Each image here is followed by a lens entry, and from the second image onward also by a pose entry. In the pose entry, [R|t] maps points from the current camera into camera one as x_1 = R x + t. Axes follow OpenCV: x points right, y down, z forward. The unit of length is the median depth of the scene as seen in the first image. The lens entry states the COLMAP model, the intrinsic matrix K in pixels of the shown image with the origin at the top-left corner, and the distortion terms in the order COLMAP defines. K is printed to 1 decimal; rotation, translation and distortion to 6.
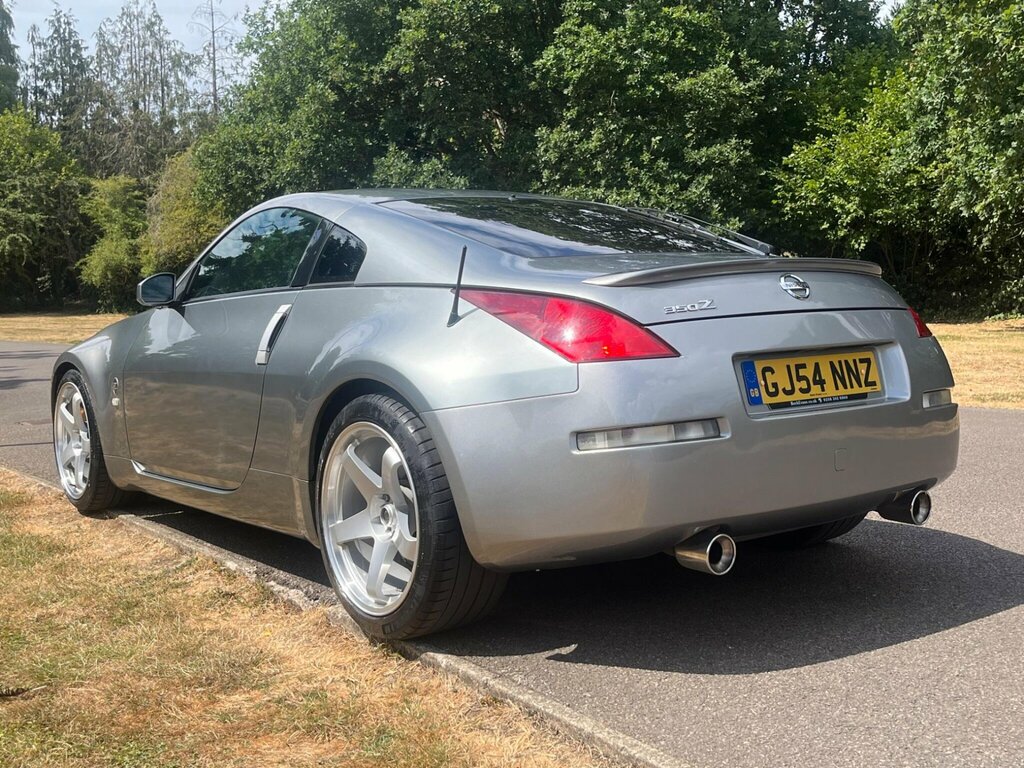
lens RADIAL K [[1181.0, 0, 508.1], [0, 1181.0, 385.6], [0, 0, 1]] dist [0.082331, -0.171694]
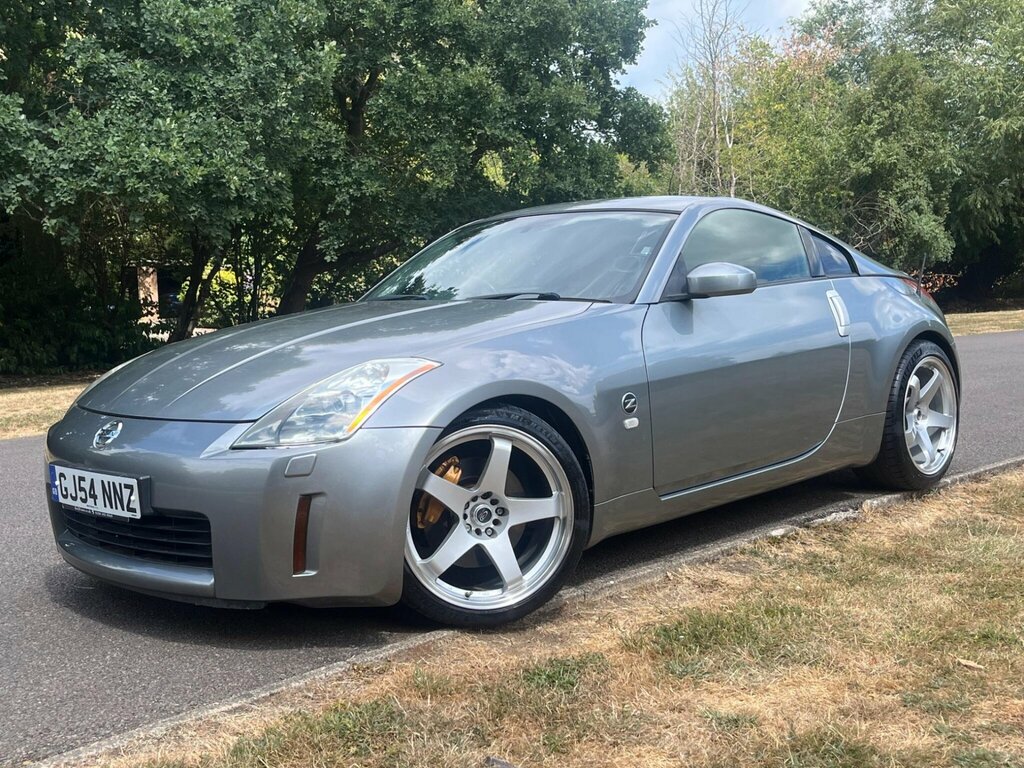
lens RADIAL K [[1181.0, 0, 508.1], [0, 1181.0, 385.6], [0, 0, 1]] dist [0.082331, -0.171694]
pose [[-0.165057, -0.053872, 0.984812, -1.410976], [0.116742, 0.990421, 0.073745, -0.102146], [-0.979351, 0.127141, -0.157187, 1.569364]]
